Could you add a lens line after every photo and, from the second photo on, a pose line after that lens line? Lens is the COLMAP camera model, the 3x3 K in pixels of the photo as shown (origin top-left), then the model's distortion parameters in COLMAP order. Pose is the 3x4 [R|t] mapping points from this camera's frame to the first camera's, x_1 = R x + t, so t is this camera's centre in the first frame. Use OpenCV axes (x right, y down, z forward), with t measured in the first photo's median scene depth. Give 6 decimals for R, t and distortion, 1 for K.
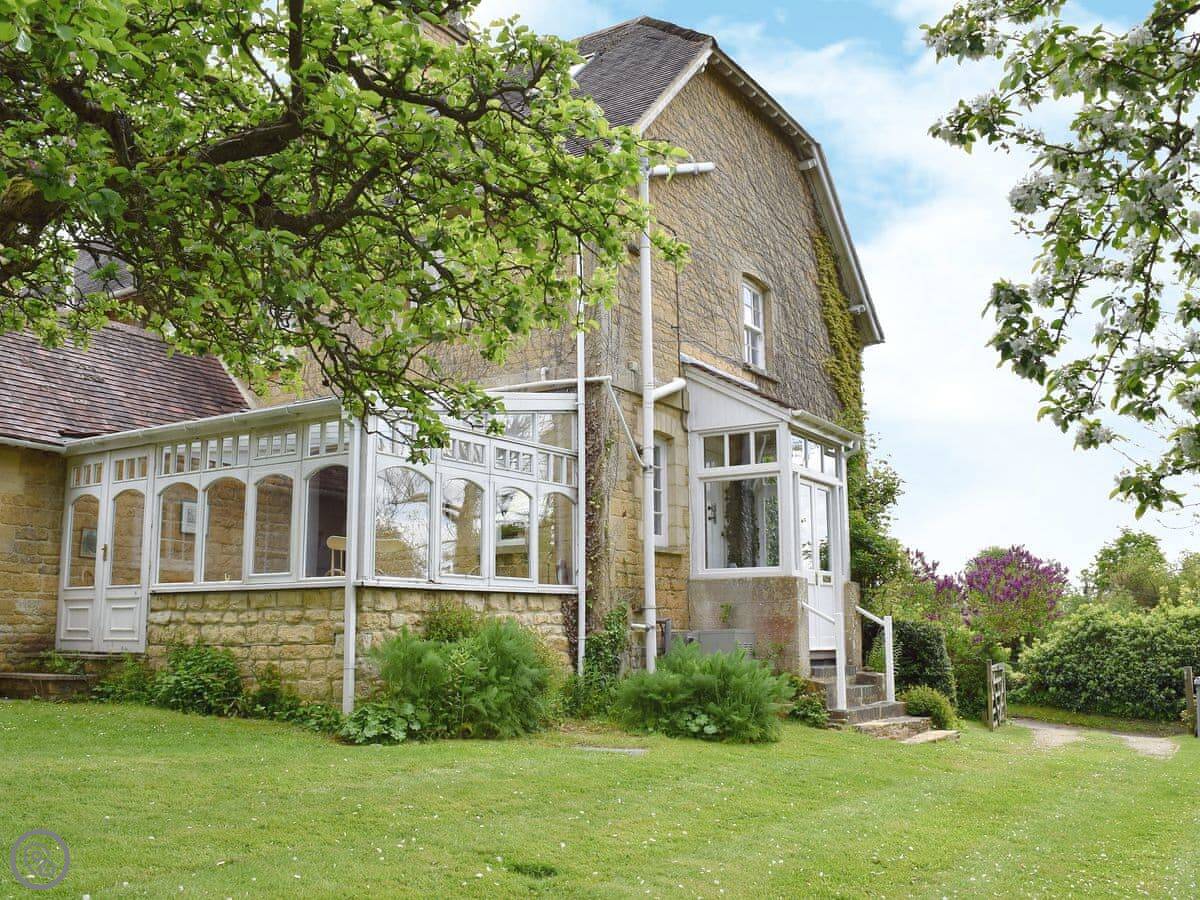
lens RADIAL K [[1073.4, 0, 599.9], [0, 1073.4, 487.0], [0, 0, 1]] dist [-0.056659, 0.013169]
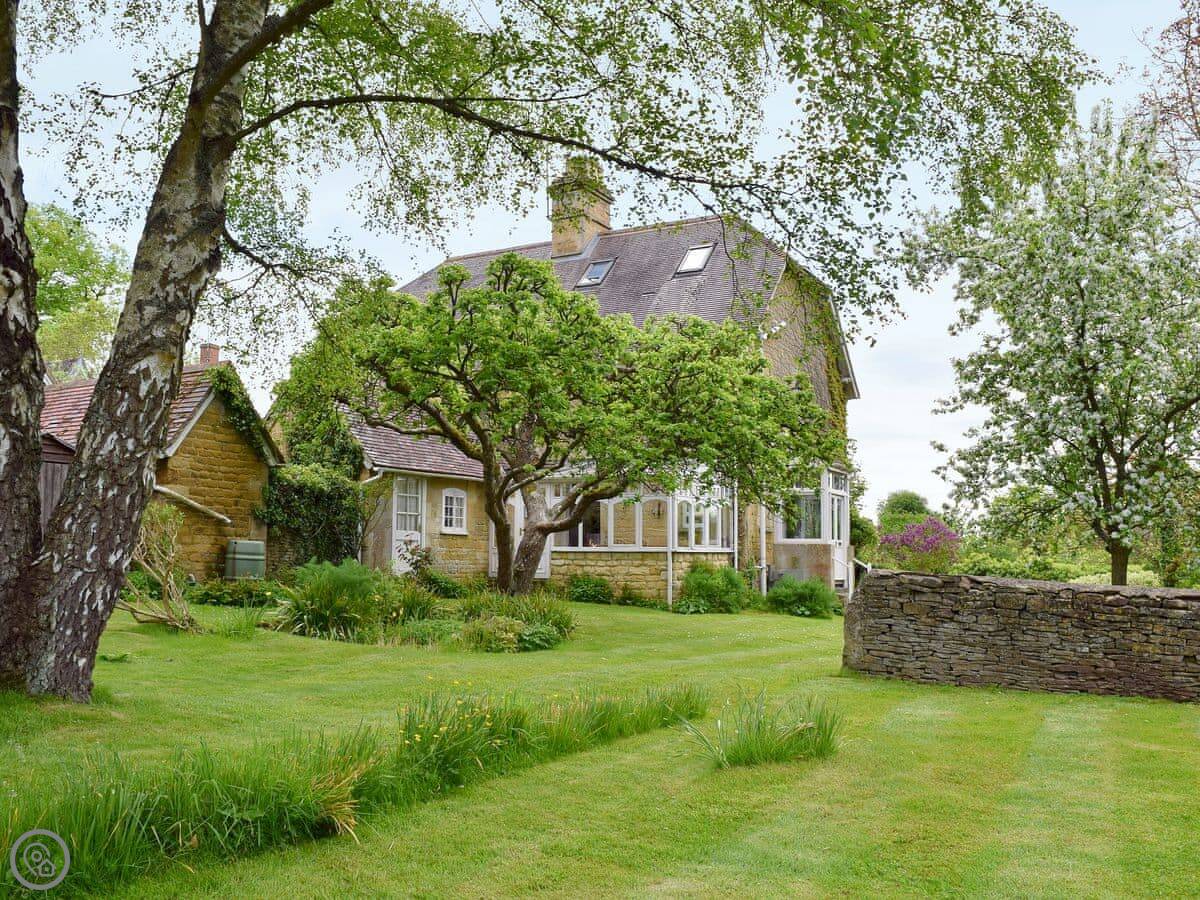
lens RADIAL K [[1027.1, 0, 597.7], [0, 1027.1, 480.3], [0, 0, 1]] dist [-0.079953, -0.004839]
pose [[0.997846, 0.017232, 0.063292, -0.388691], [-0.020582, 0.998399, 0.052677, -0.132989], [-0.062283, -0.053866, 0.996604, -0.922044]]
